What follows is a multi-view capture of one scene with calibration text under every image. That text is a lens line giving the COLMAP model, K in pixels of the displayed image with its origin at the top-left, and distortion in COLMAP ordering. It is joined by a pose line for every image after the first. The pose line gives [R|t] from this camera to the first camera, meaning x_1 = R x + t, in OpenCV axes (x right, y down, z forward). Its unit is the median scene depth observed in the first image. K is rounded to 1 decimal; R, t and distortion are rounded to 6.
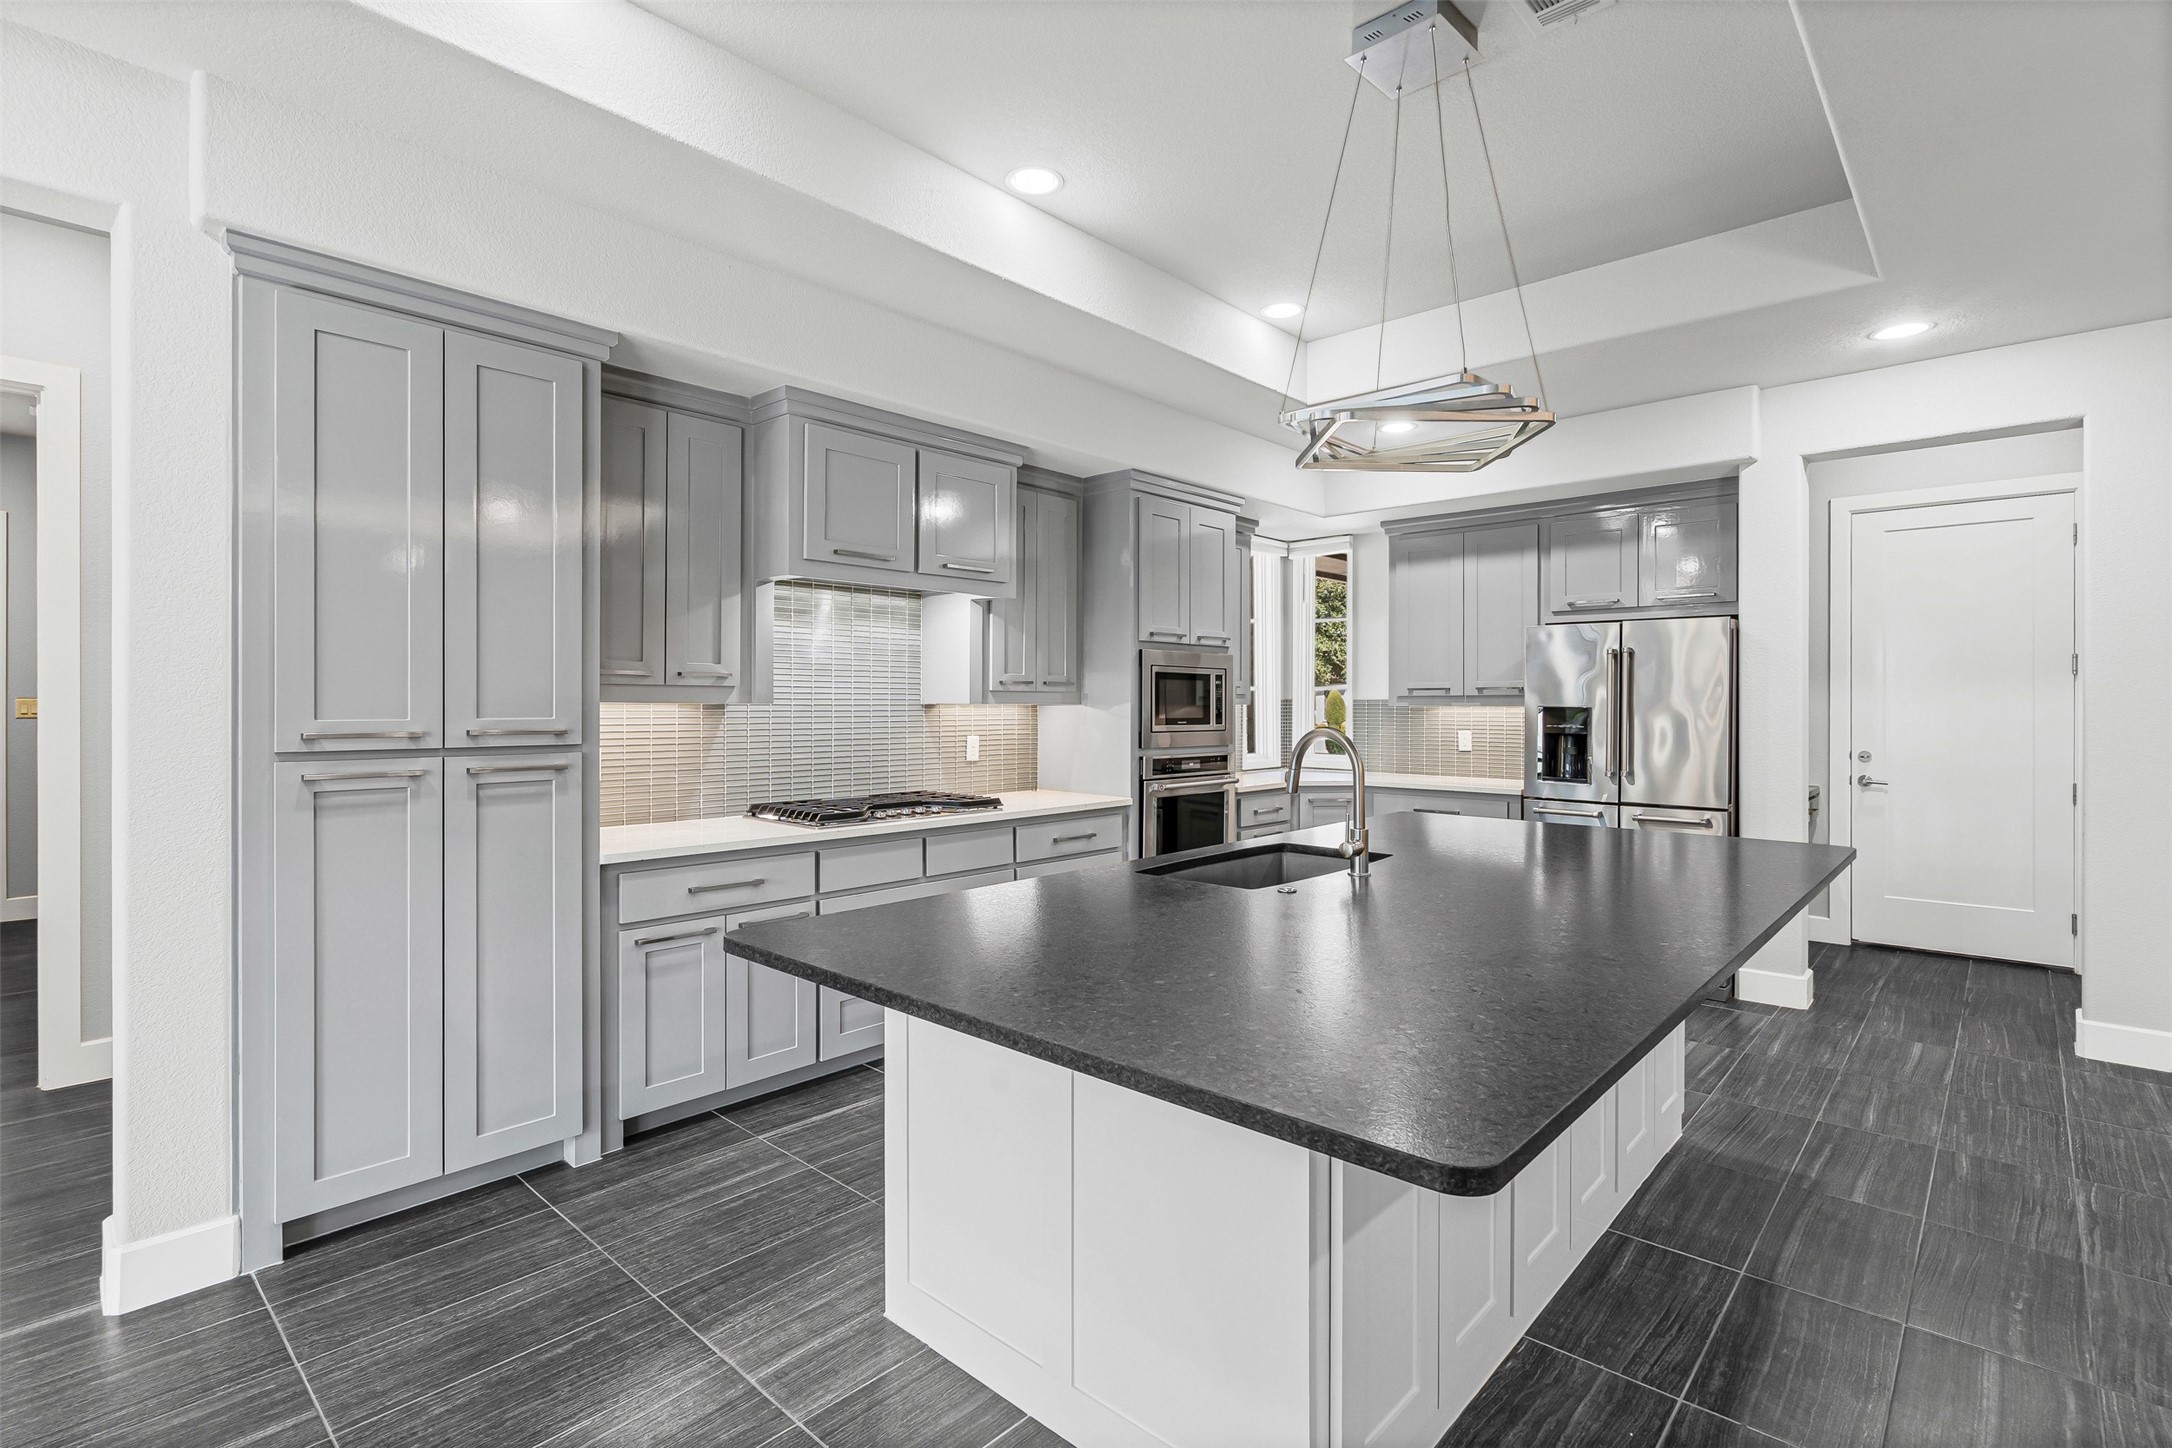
lens RADIAL K [[1006.7, 0, 1070.0], [0, 1006.7, 708.6], [0, 0, 1]] dist [0.001767, 0.000617]
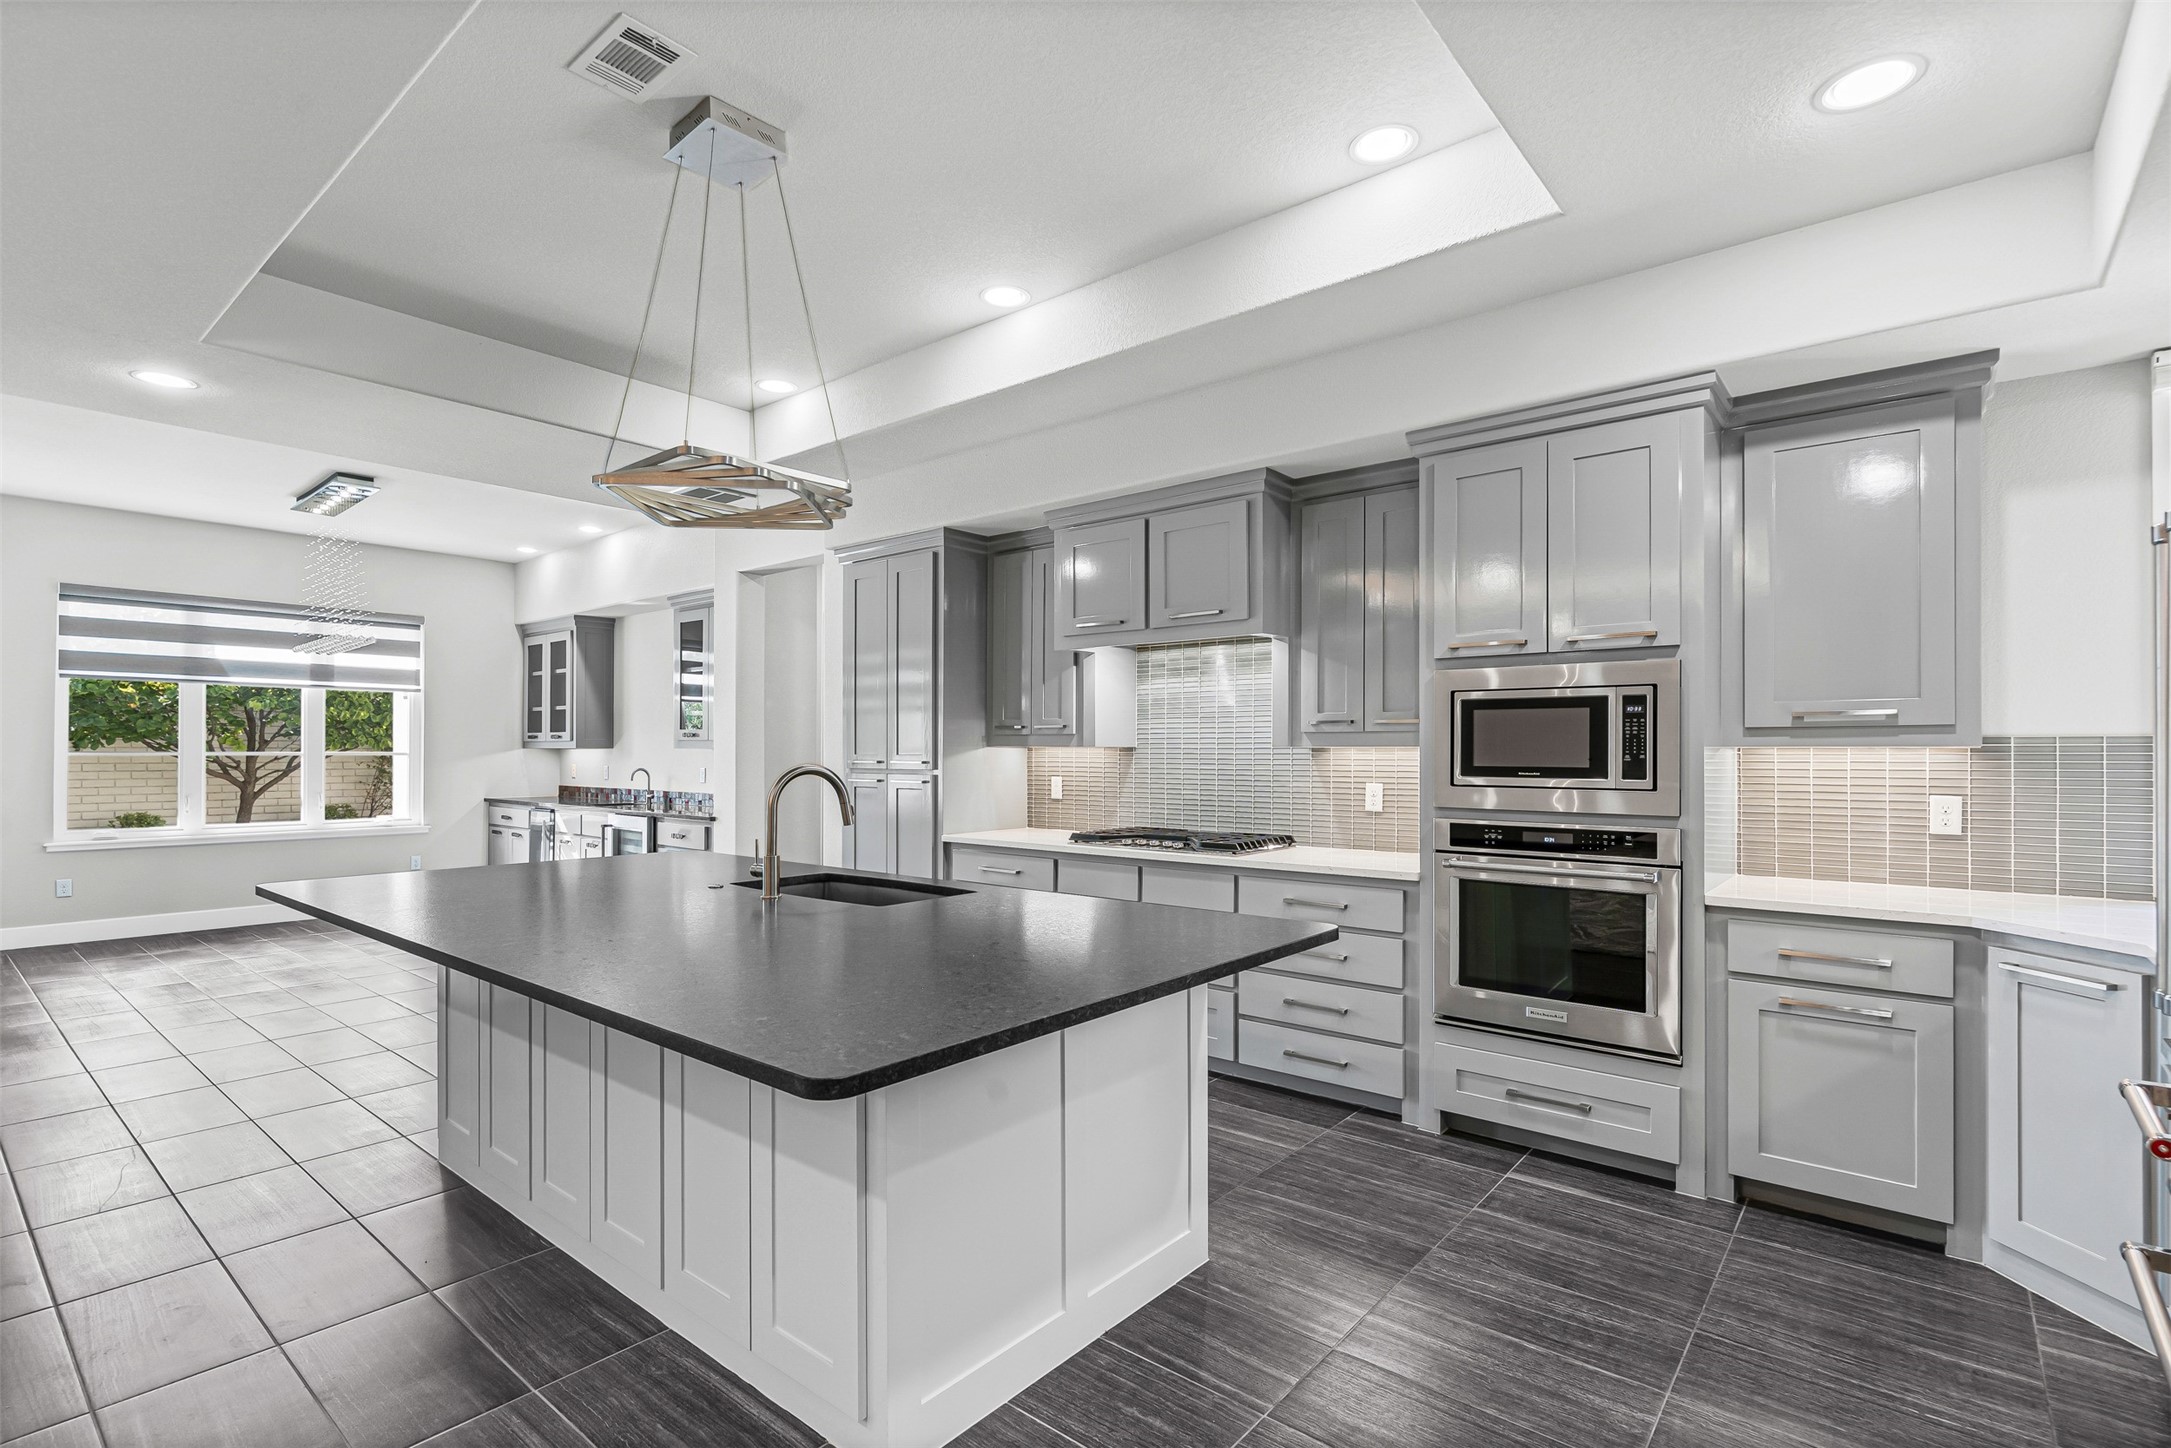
lens RADIAL K [[1006.2, 0, 1096.6], [0, 1006.2, 754.4], [0, 0, 1]] dist [0.001767, 0.000617]
pose [[0.073777, 0.001372, -0.997274, 0.866628], [-0.008537, 0.999963, 0.000744, 0.003384], [0.997238, 0.008459, 0.073786, 0.782107]]
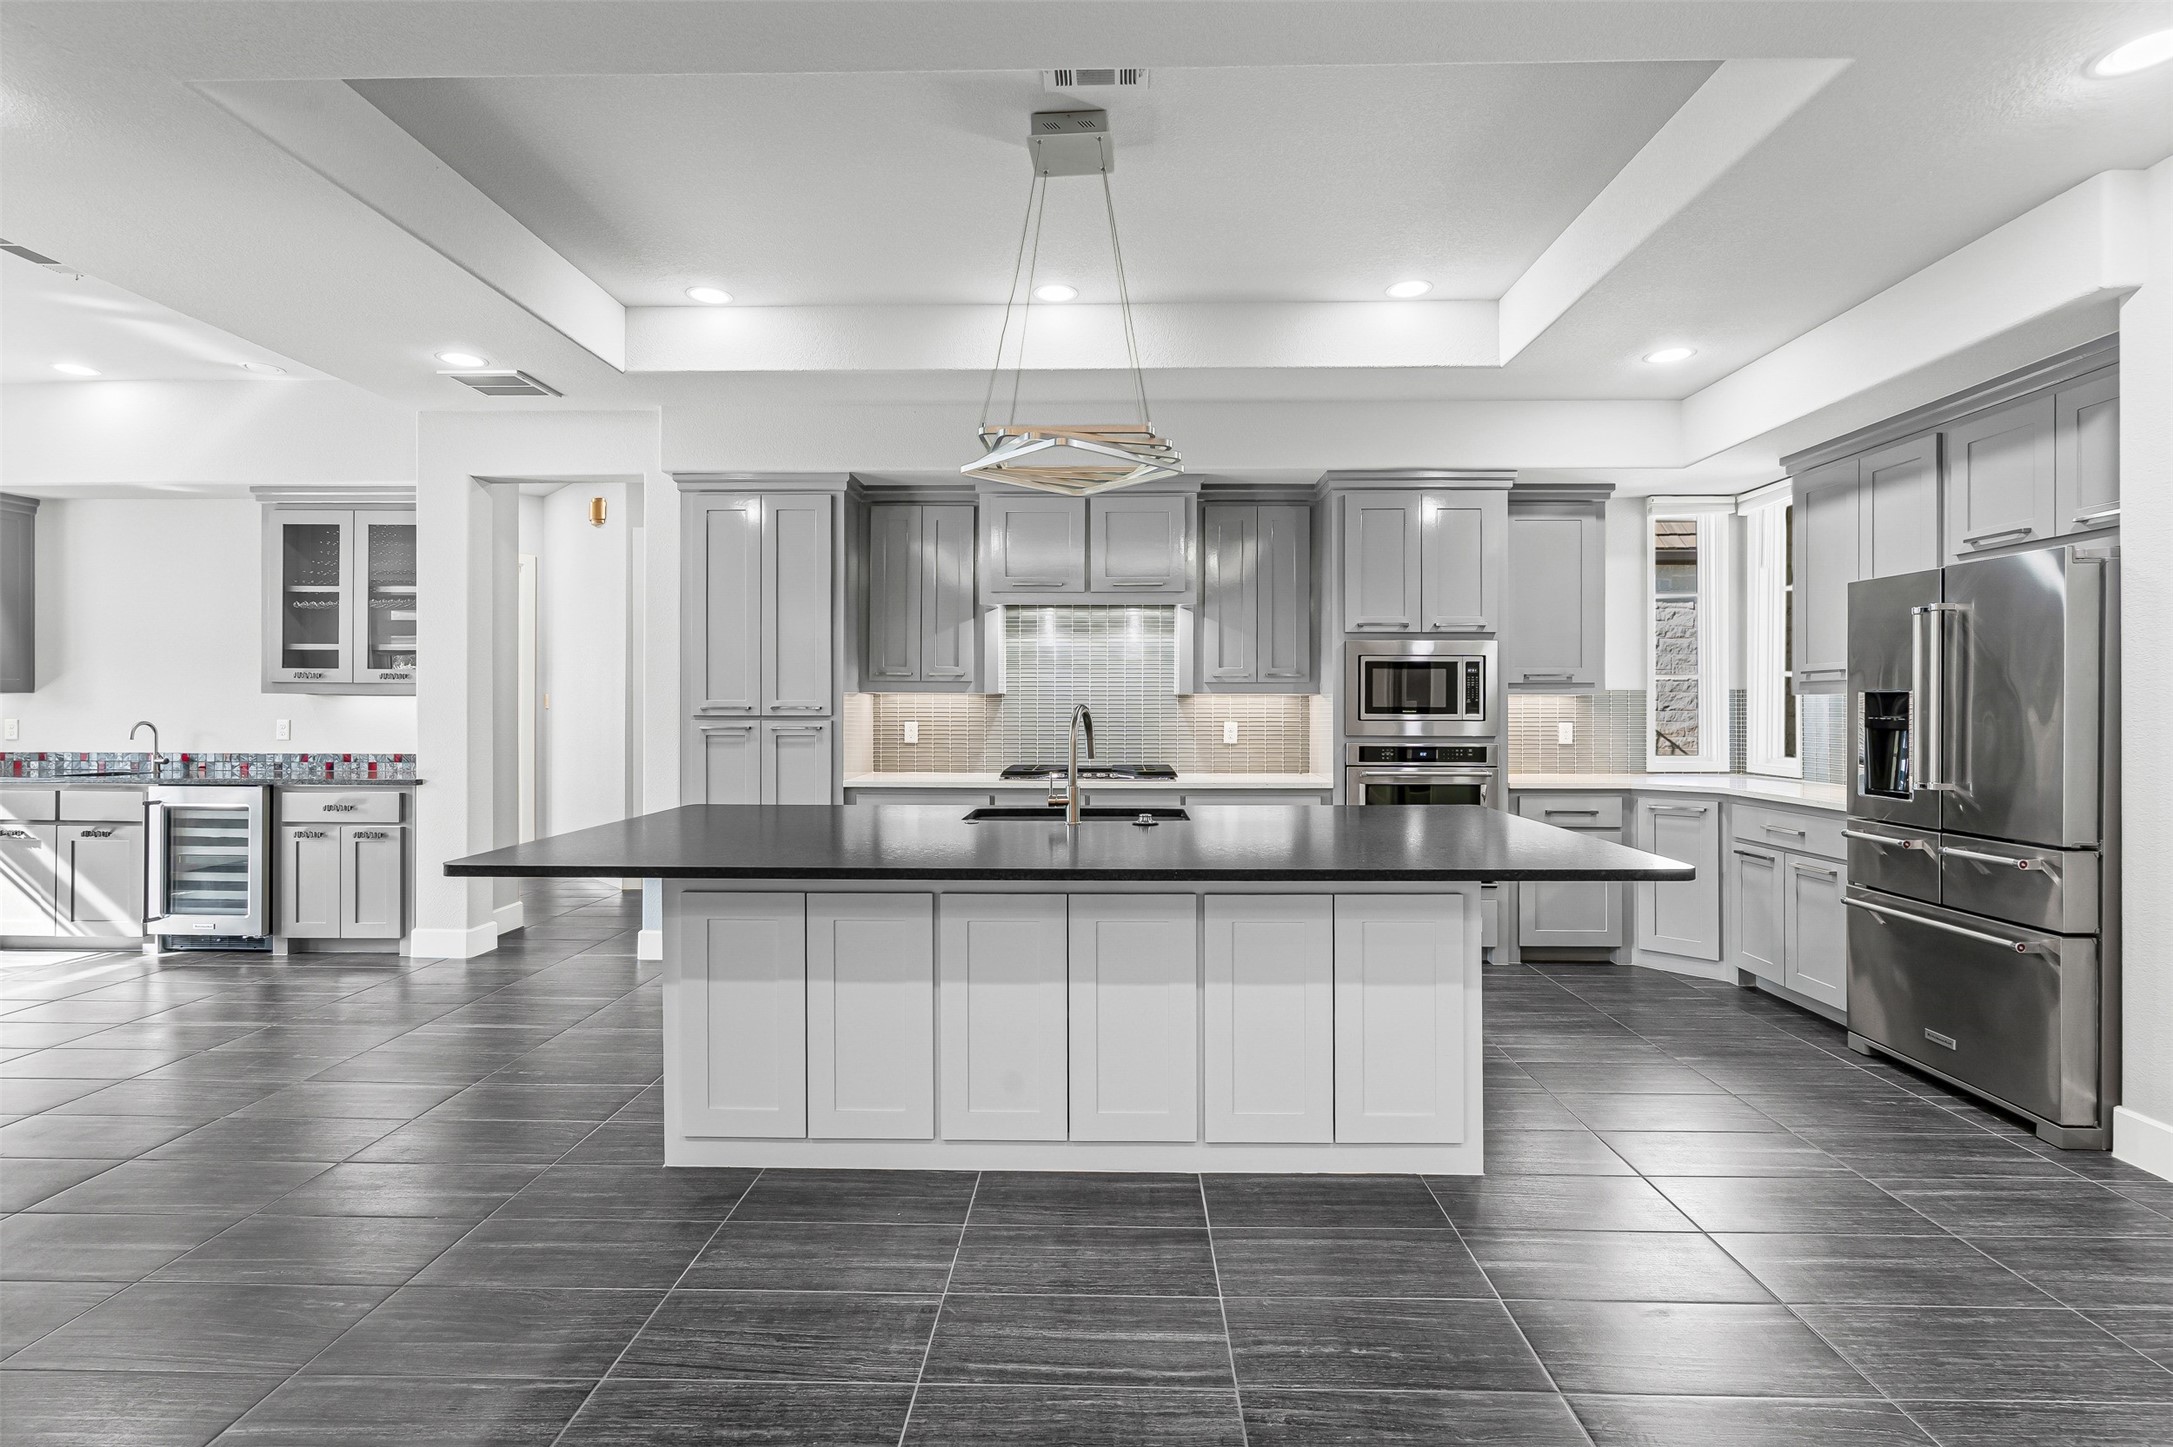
lens RADIAL K [[1007.1, 0, 1101.7], [0, 1007.1, 710.6], [0, 0, 1]] dist [0.001767, 0.000617]
pose [[0.672634, 0.003930, -0.739965, 0.749737], [-0.004879, 0.999988, 0.000876, 0.015519], [0.739959, 0.003021, 0.672645, 0.123152]]
